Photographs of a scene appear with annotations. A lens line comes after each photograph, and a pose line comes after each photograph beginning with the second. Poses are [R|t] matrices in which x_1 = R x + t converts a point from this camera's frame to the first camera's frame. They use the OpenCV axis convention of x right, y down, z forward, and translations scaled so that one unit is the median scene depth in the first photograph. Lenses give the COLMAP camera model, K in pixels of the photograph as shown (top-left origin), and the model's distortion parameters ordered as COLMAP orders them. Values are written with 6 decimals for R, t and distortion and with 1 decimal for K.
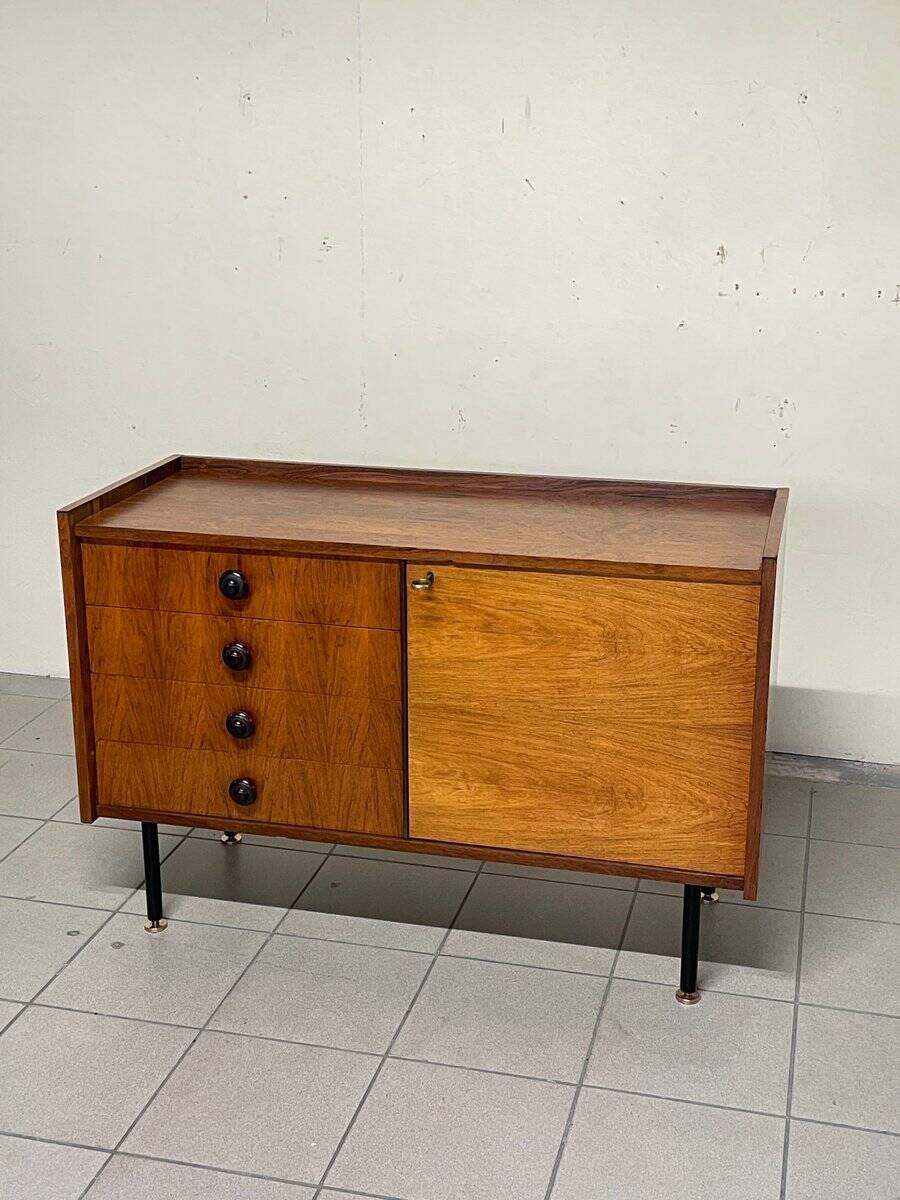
lens RADIAL K [[1550.4, 0, 471.4], [0, 1550.4, 600.3], [0, 0, 1]] dist [0.089003, 0.009335]
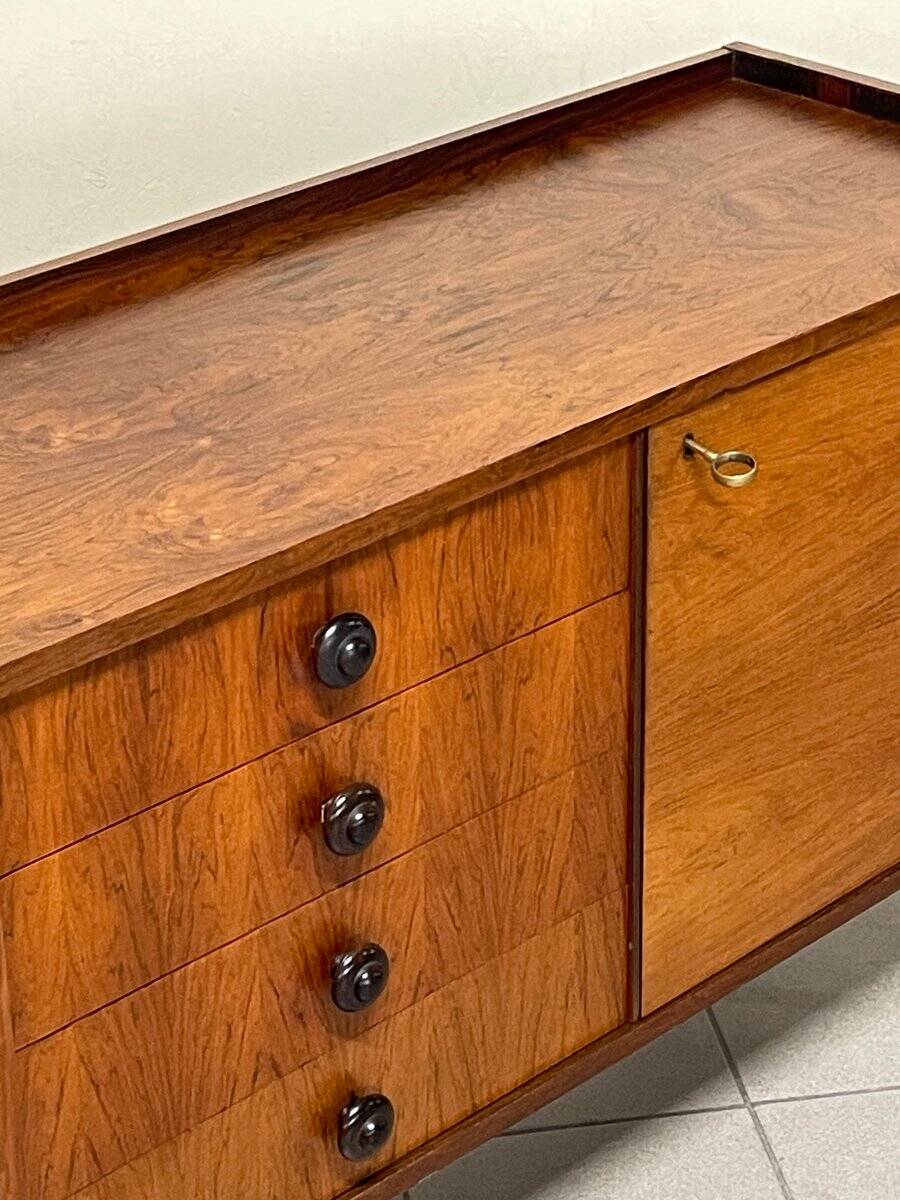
lens RADIAL K [[2986.0, 0, 481.3], [0, 2986.0, 599.6], [0, 0, 1]] dist [0.097498, 0.134376]
pose [[0.532419, -0.393718, 0.749343, -0.669370], [0.266831, 0.918176, 0.292839, -0.223917], [-0.803325, 0.044035, 0.593911, 0.524895]]
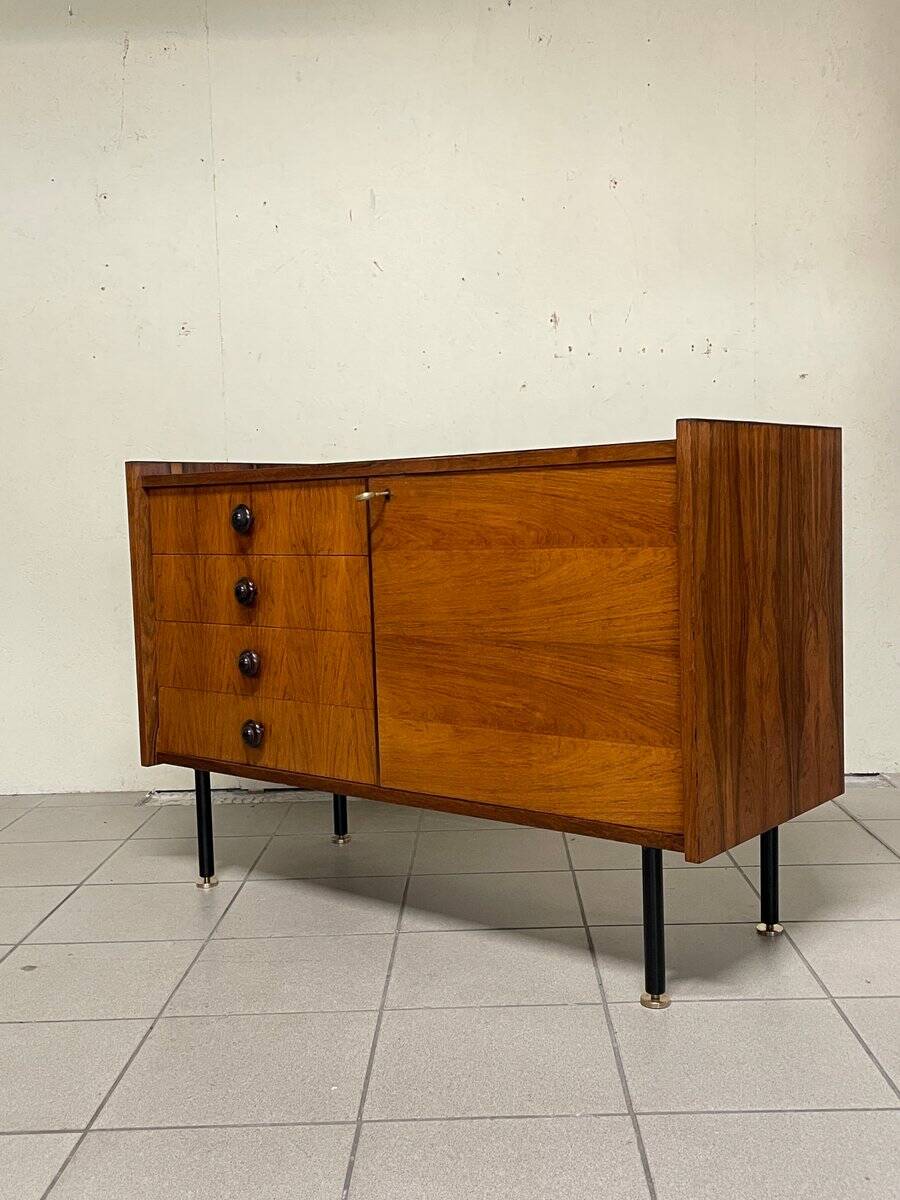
lens RADIAL K [[1232.4, 0, 470.2], [0, 1232.4, 602.5], [0, 0, 1]] dist [0.085504, -0.001543]
pose [[0.903085, 0.002663, -0.429454, 0.332367], [-0.094511, 0.976698, -0.192688, 0.185296], [0.418934, 0.214602, 0.882293, 0.341728]]
